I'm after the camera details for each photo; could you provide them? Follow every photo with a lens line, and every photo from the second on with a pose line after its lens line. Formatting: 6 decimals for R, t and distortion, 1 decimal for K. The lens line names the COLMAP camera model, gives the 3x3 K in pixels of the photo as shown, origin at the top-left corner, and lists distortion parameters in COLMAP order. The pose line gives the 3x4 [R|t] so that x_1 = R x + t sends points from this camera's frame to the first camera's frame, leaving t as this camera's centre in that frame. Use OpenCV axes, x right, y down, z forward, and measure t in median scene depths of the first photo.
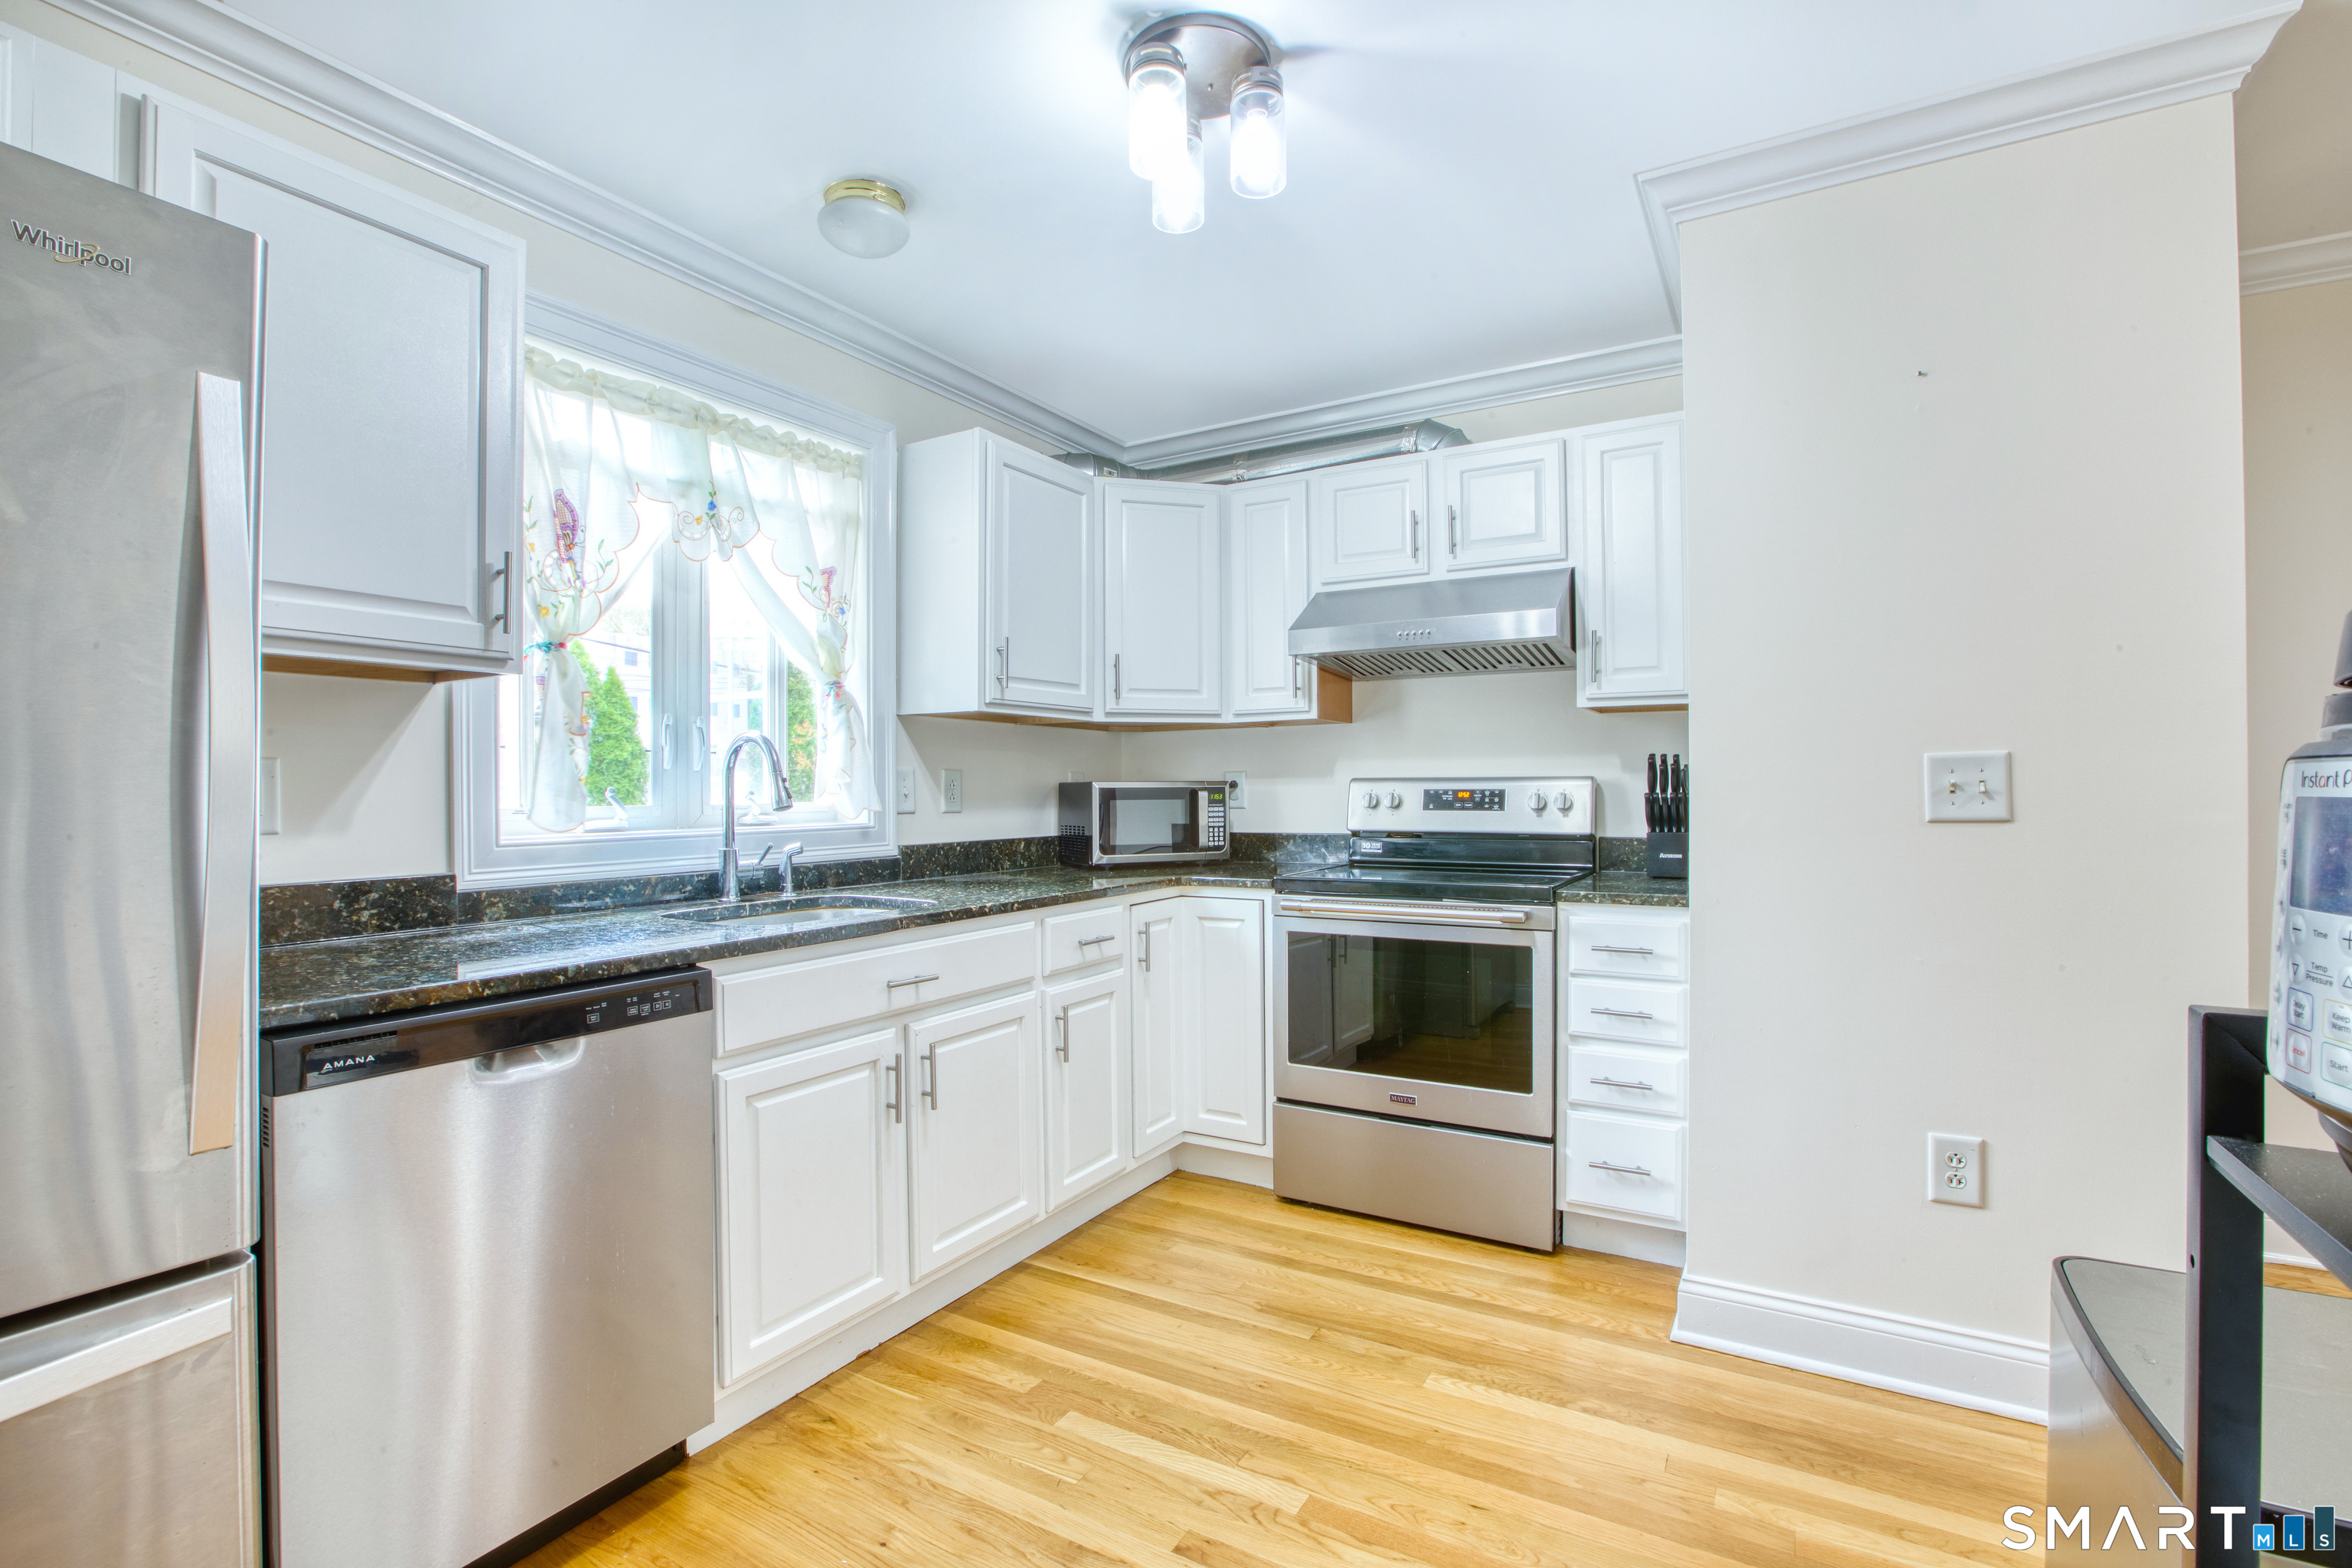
lens RADIAL K [[1078.7, 0, 1176.0], [0, 1078.7, 784.0], [0, 0, 1]] dist [-0.064842, 0.036393]
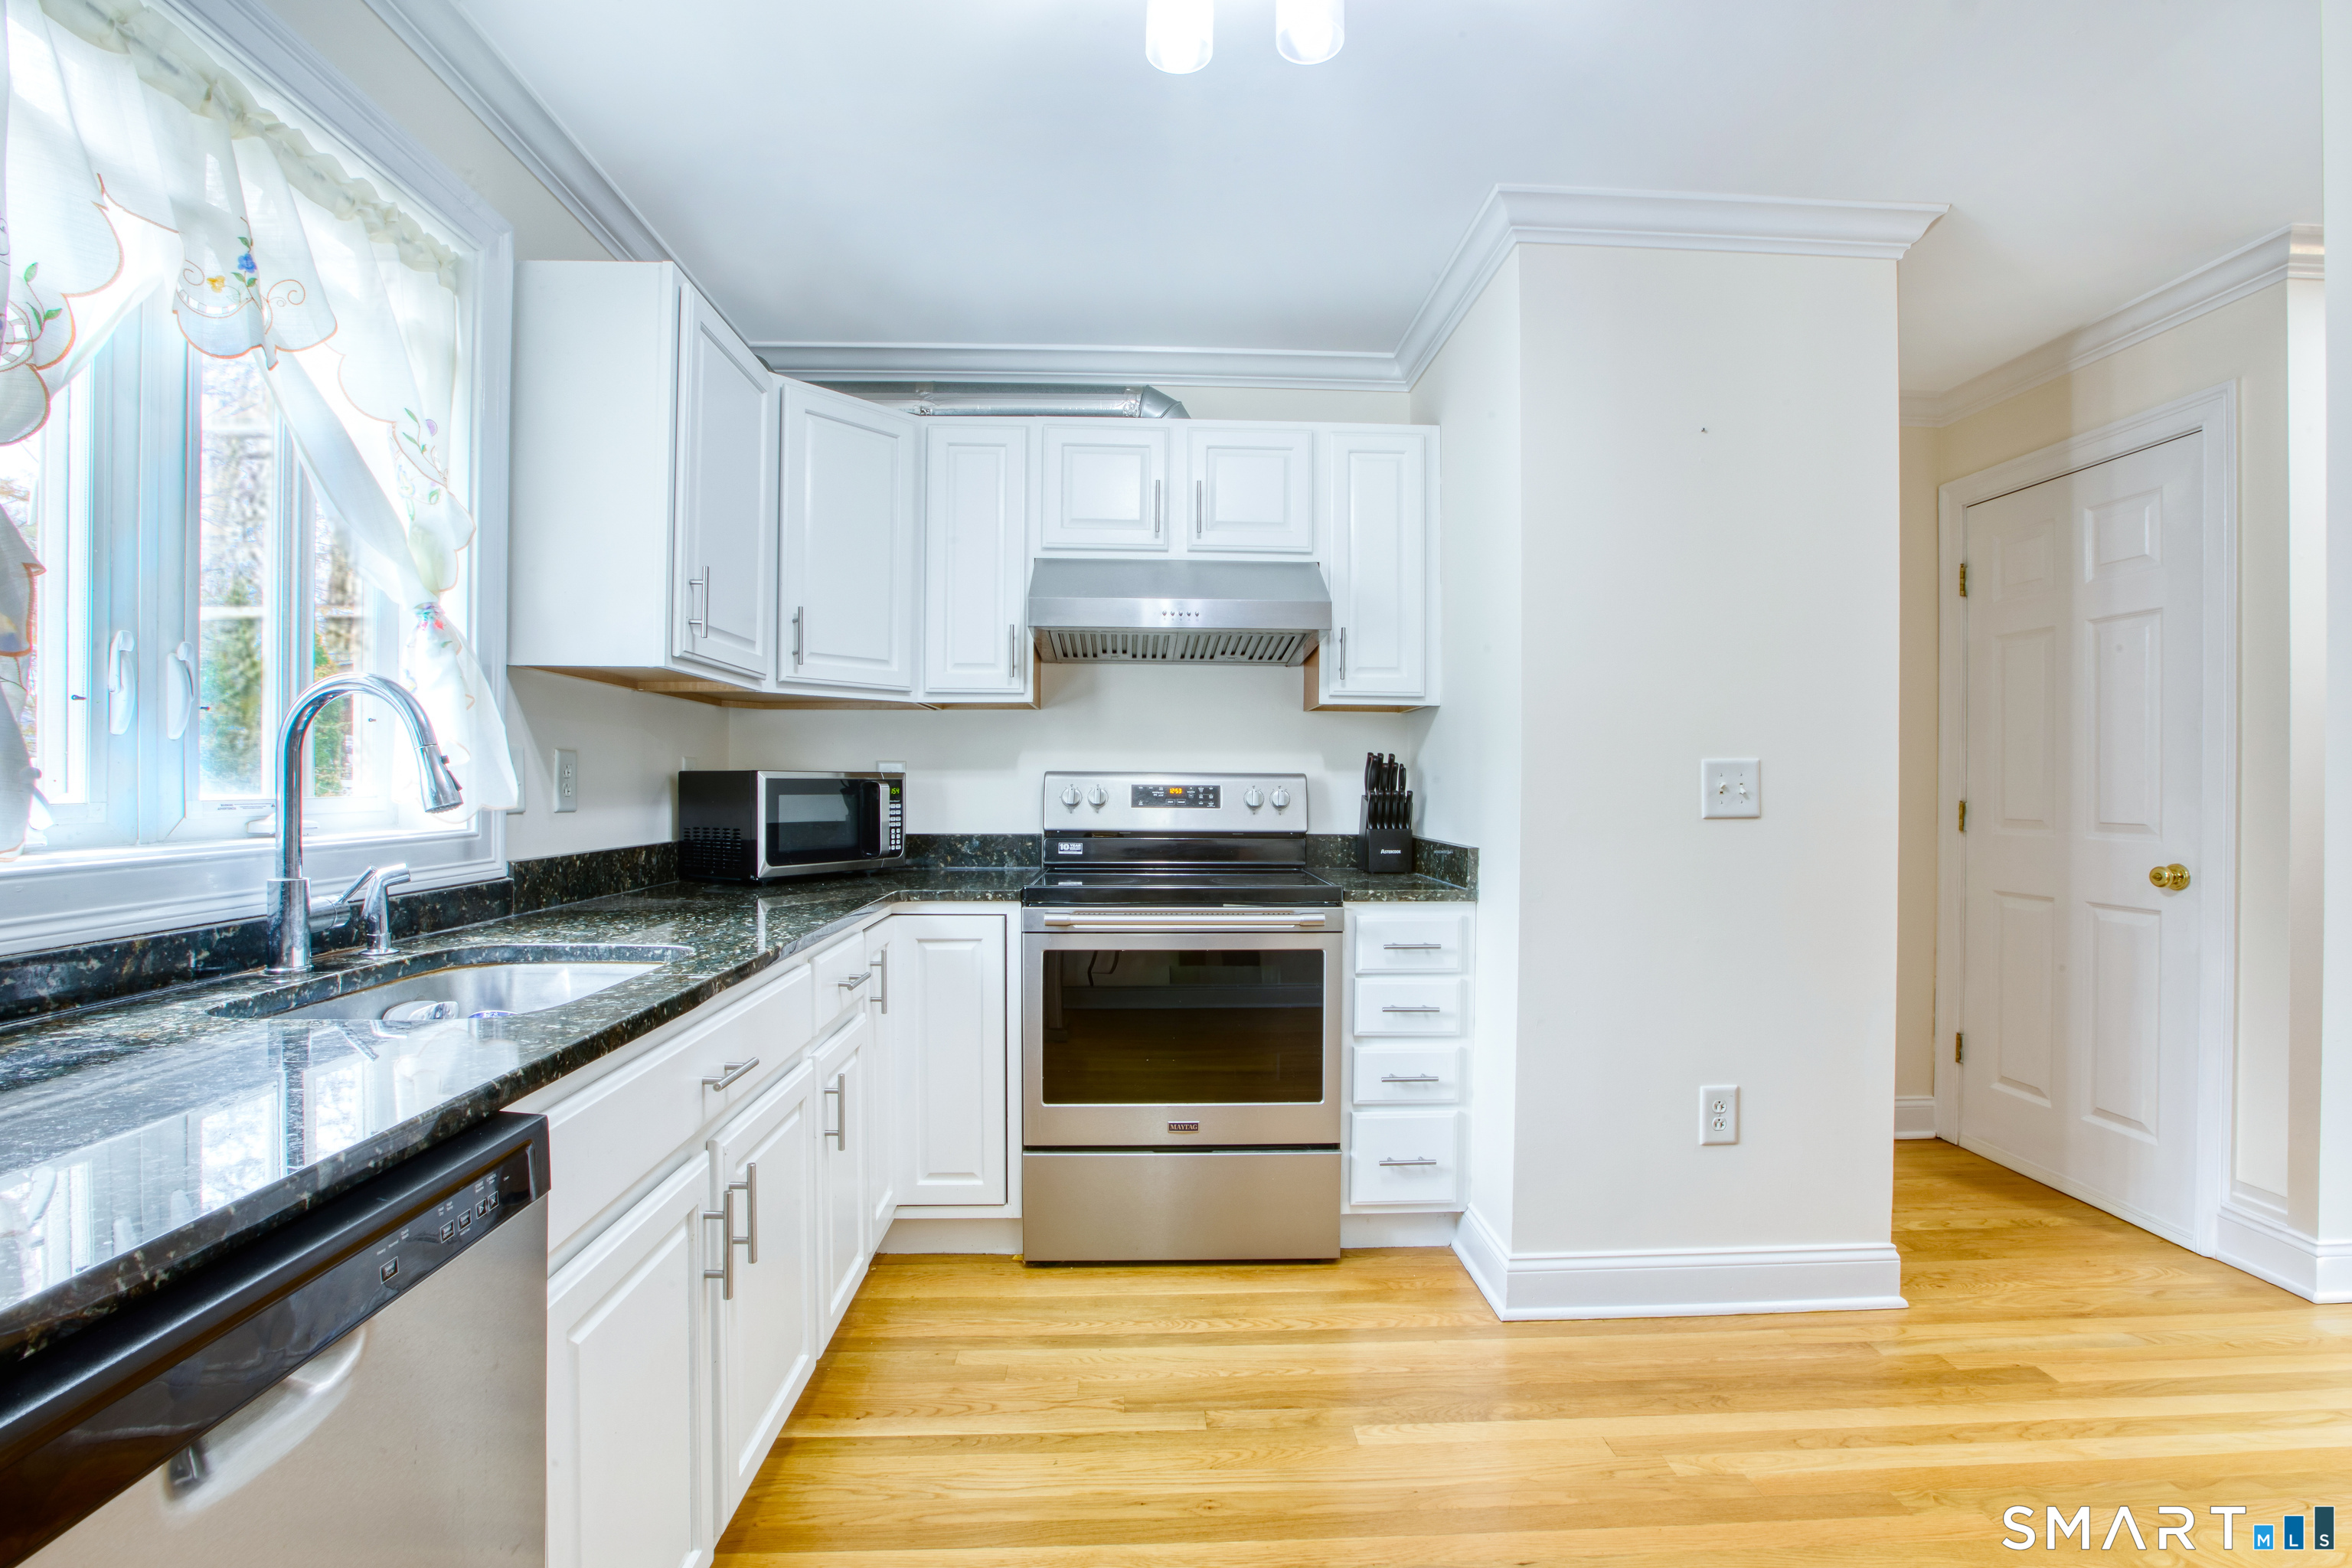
lens RADIAL K [[1078.7, 0, 1176.0], [0, 1078.7, 784.0], [0, 0, 1]] dist [-0.064842, 0.036393]
pose [[0.835272, 0.010655, 0.549734, -0.285326], [-0.013343, 0.999911, 0.000893, 0.003348], [-0.549675, -0.008081, 0.835339, 0.238081]]
